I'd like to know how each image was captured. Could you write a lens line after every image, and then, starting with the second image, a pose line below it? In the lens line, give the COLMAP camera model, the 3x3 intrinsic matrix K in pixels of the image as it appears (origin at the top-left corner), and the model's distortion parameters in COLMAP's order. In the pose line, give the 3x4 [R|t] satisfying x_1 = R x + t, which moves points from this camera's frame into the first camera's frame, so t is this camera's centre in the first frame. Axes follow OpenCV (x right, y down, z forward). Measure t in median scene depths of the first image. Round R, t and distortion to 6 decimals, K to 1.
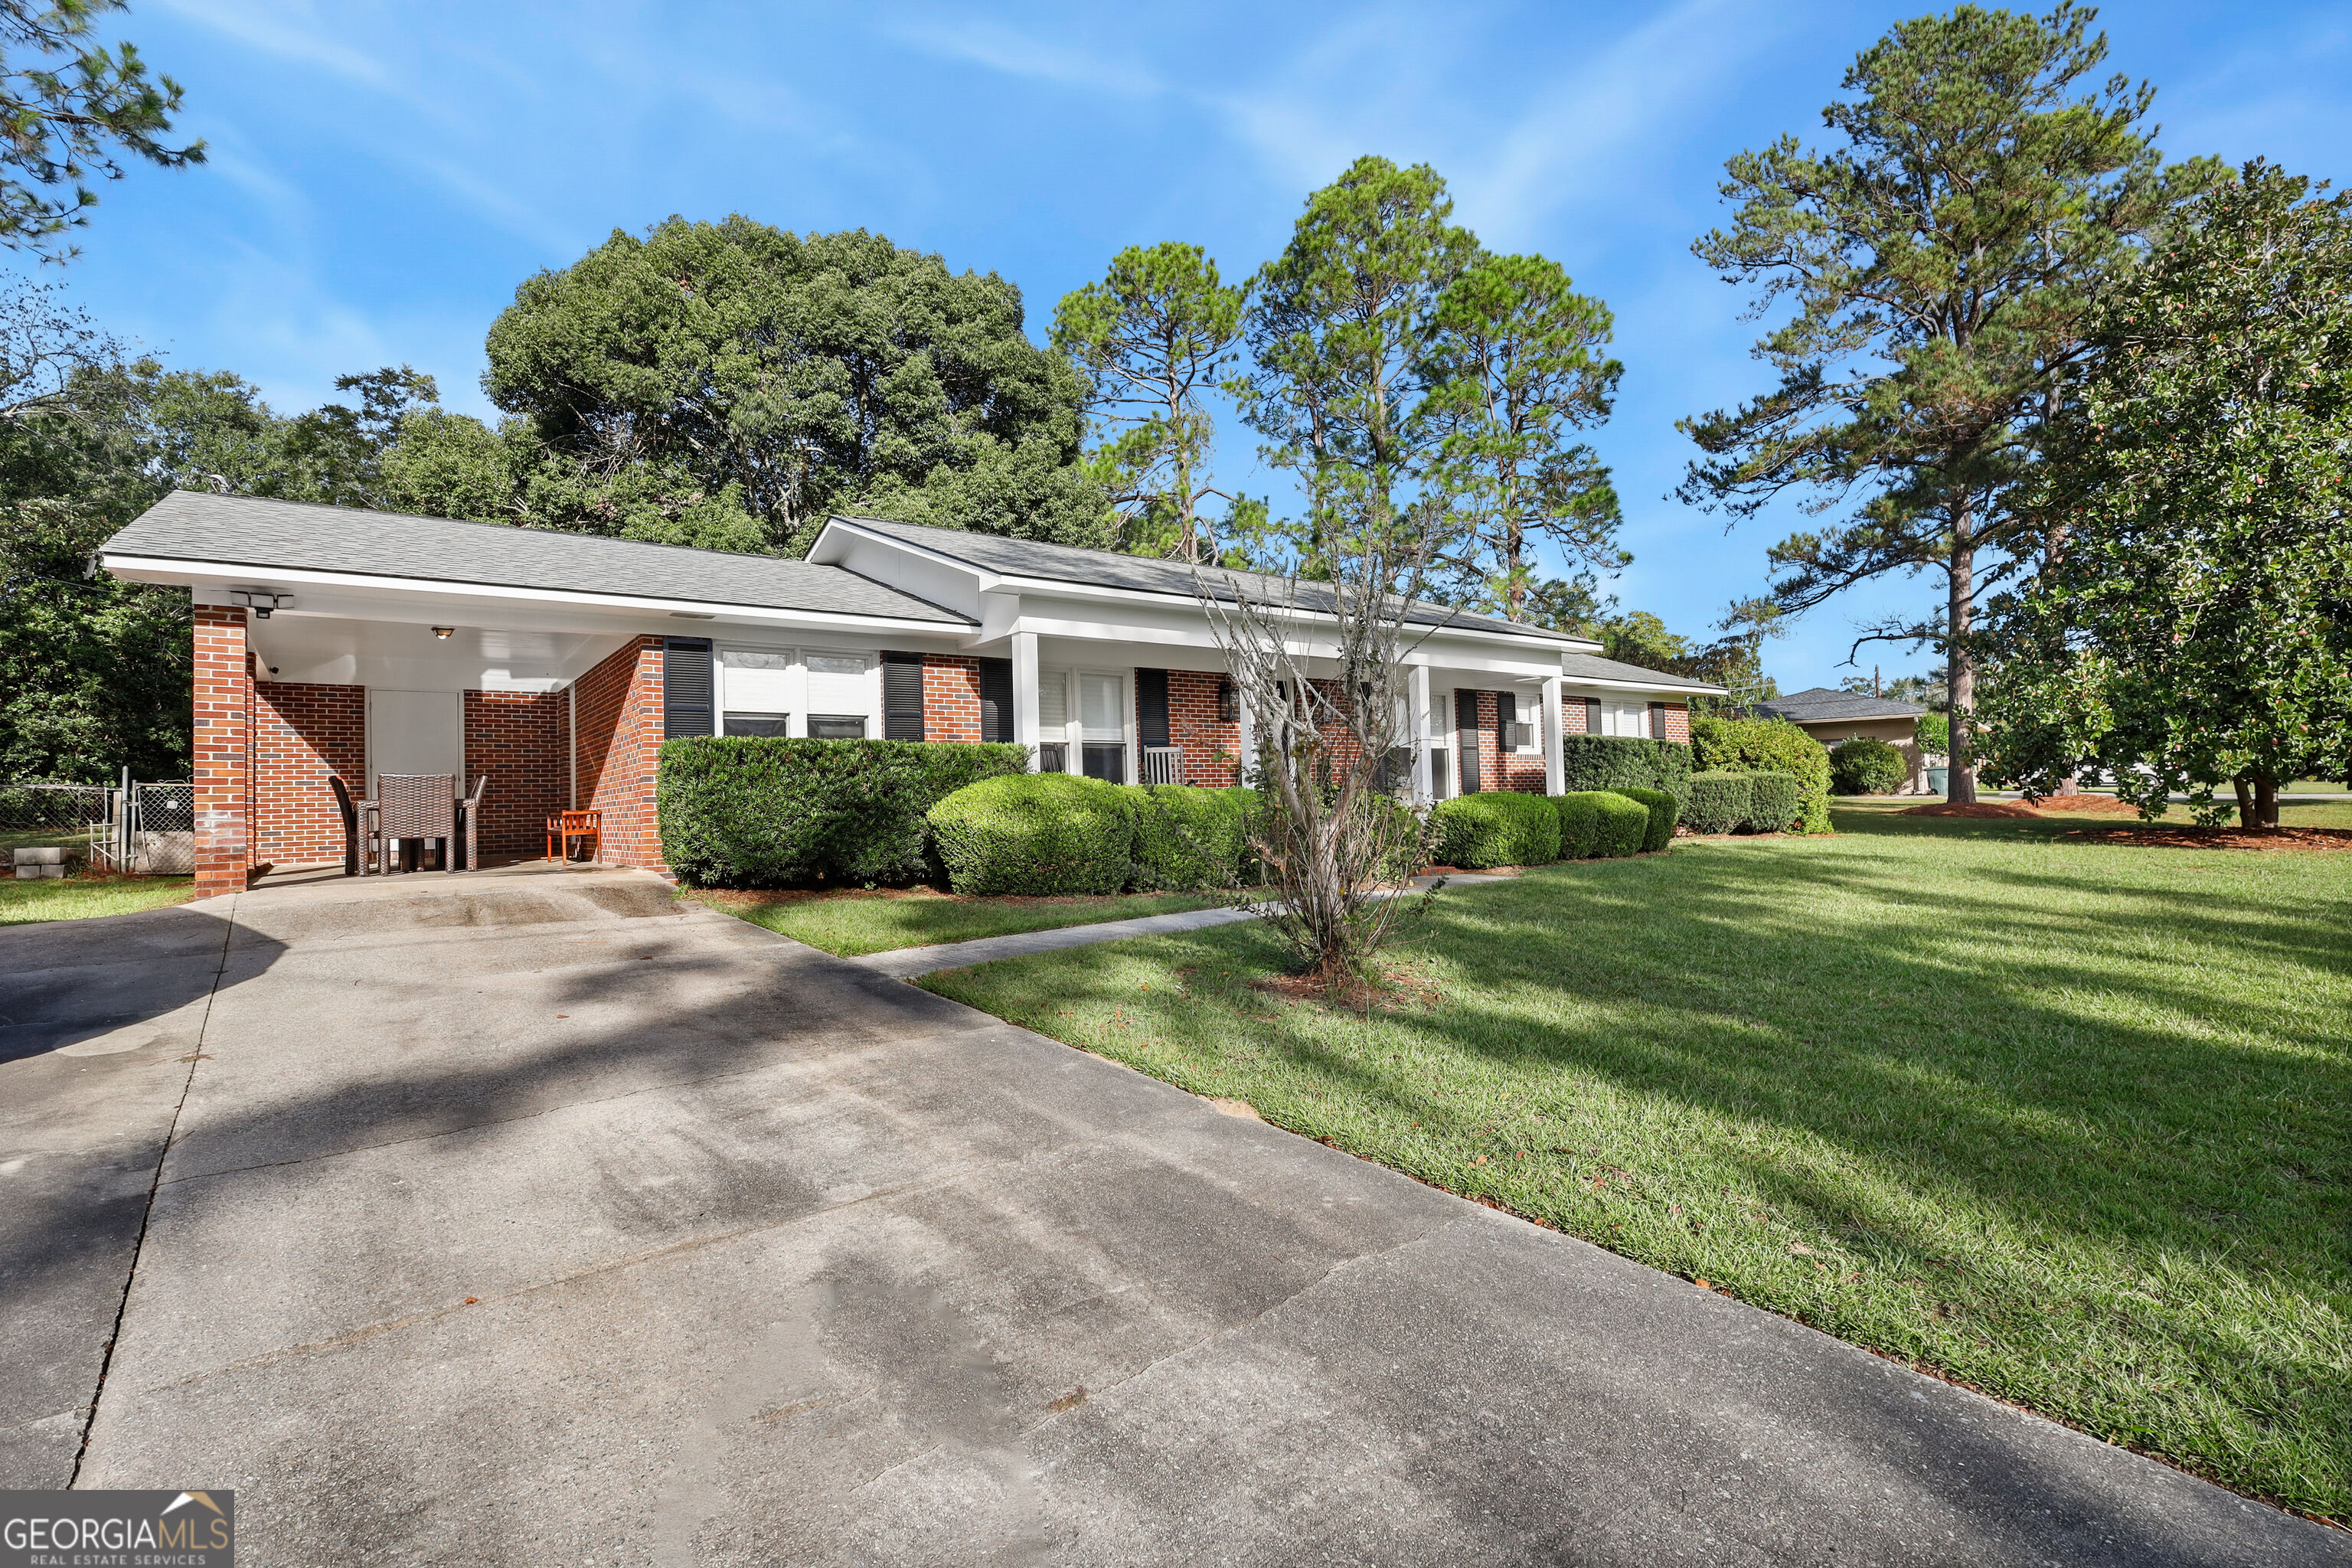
lens RADIAL K [[1120.4, 0, 1201.2], [0, 1120.4, 804.6], [0, 0, 1]] dist [0.000932, -0.002874]
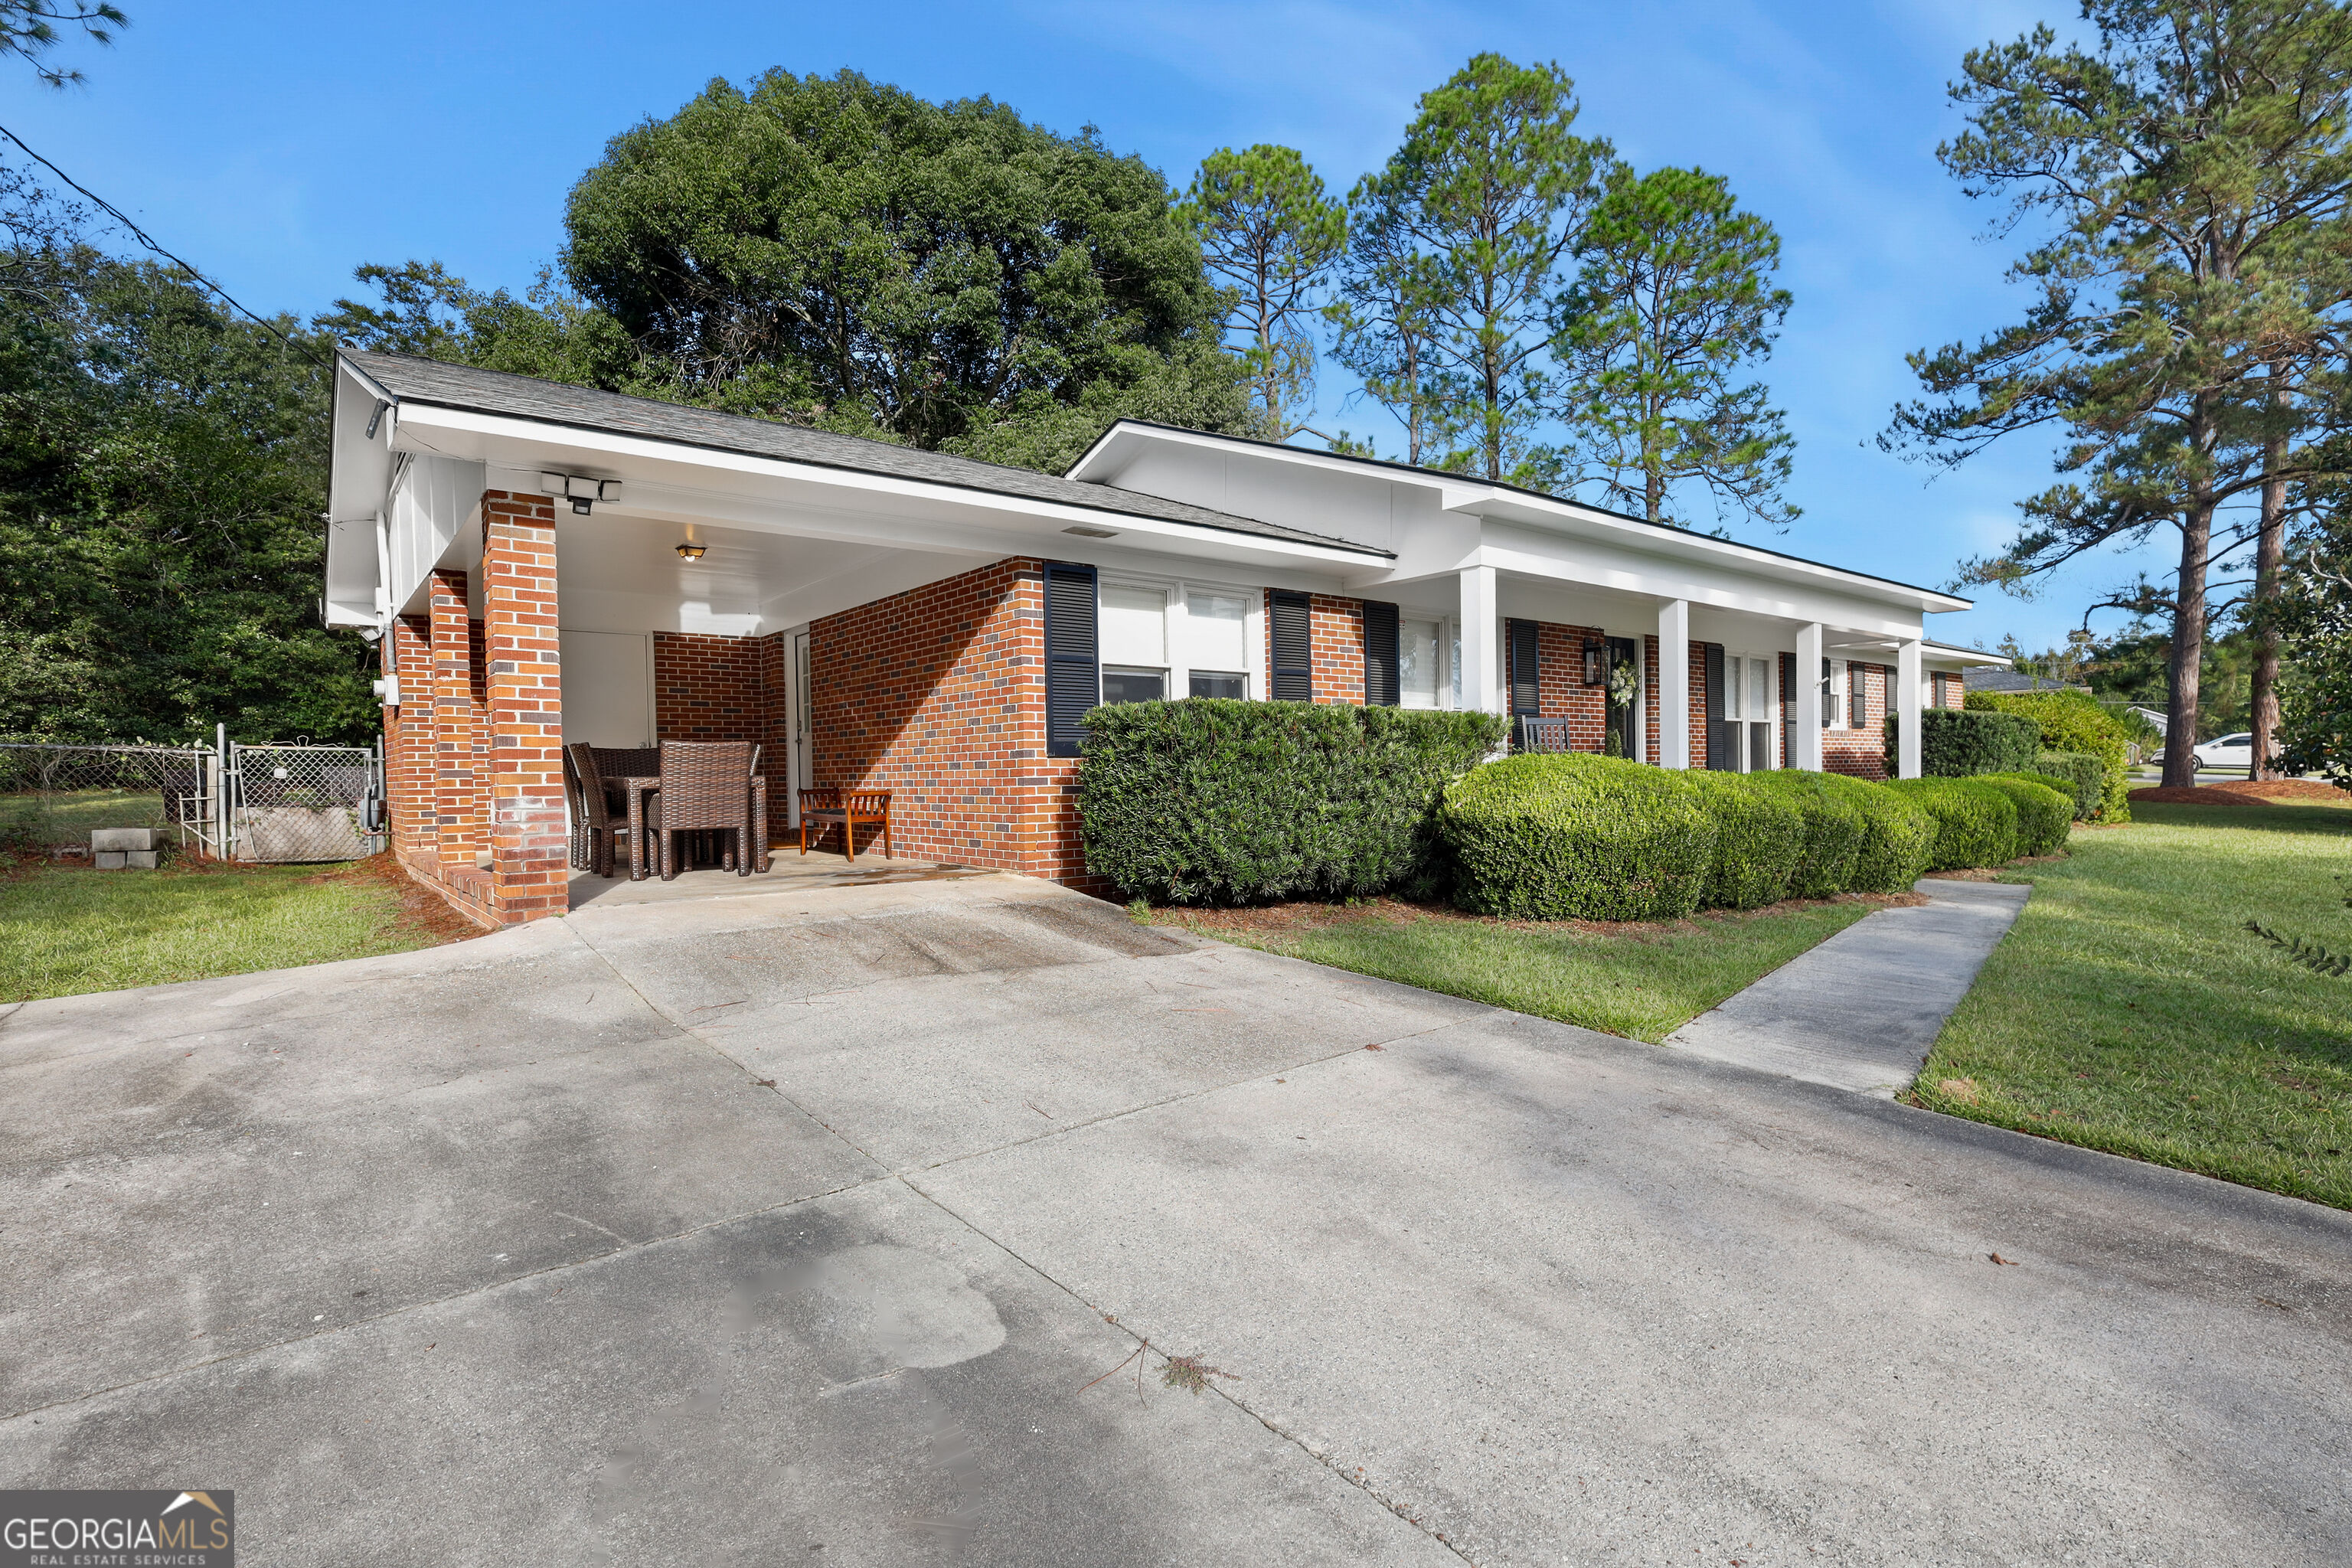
lens RADIAL K [[1120.4, 0, 1200.4], [0, 1120.4, 855.2], [0, 0, 1]] dist [0.000932, -0.002874]
pose [[0.999092, 0.008981, 0.041651, -0.190176], [-0.012161, 0.996977, 0.076742, -0.006513], [-0.040835, -0.077178, 0.996181, 0.113388]]
